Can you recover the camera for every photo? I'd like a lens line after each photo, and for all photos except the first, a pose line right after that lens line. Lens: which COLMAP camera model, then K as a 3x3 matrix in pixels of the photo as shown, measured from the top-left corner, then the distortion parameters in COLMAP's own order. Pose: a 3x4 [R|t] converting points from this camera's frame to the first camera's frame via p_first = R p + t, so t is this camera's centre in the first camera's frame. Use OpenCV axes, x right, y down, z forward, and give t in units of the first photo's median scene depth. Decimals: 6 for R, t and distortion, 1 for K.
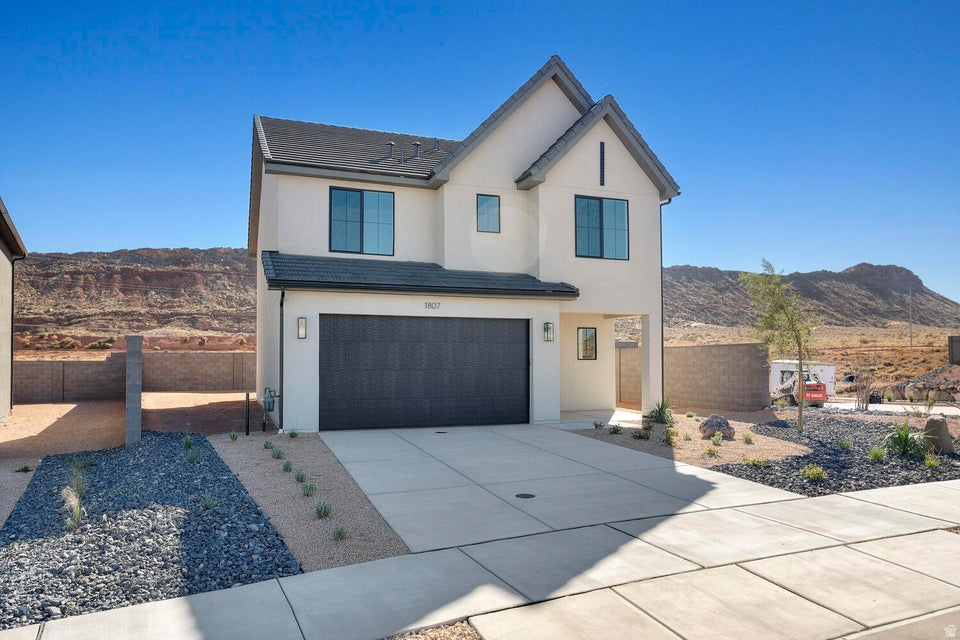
lens RADIAL K [[664.0, 0, 481.1], [0, 664.0, 344.2], [0, 0, 1]] dist [-0.001593, -0.000659]
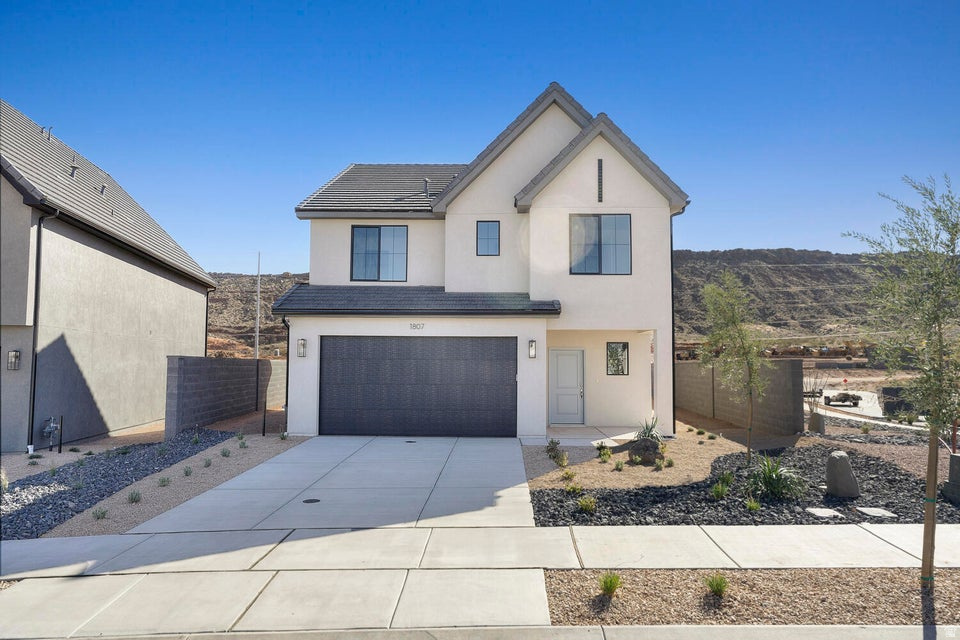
lens RADIAL K [[657.5, 0, 493.2], [0, 657.5, 319.9], [0, 0, 1]] dist [-0.005243, -0.000834]
pose [[0.924762, -0.020469, -0.379994, 0.424665], [0.003005, 0.998914, -0.046497, -0.016255], [0.380533, 0.041857, 0.923820, 0.030844]]
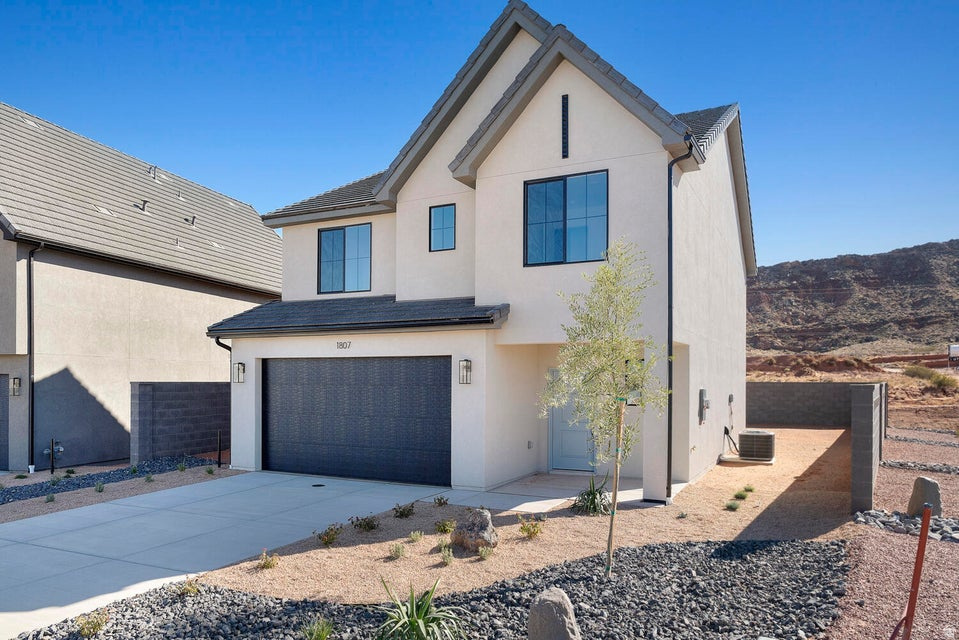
lens RADIAL K [[671.3, 0, 478.6], [0, 671.3, 381.7], [0, 0, 1]] dist [-0.005837, -0.003729]
pose [[0.664292, 0.005021, -0.747456, 0.676829], [0.016115, 0.999649, 0.021036, -0.022534], [0.747299, -0.026019, 0.663978, 0.481440]]
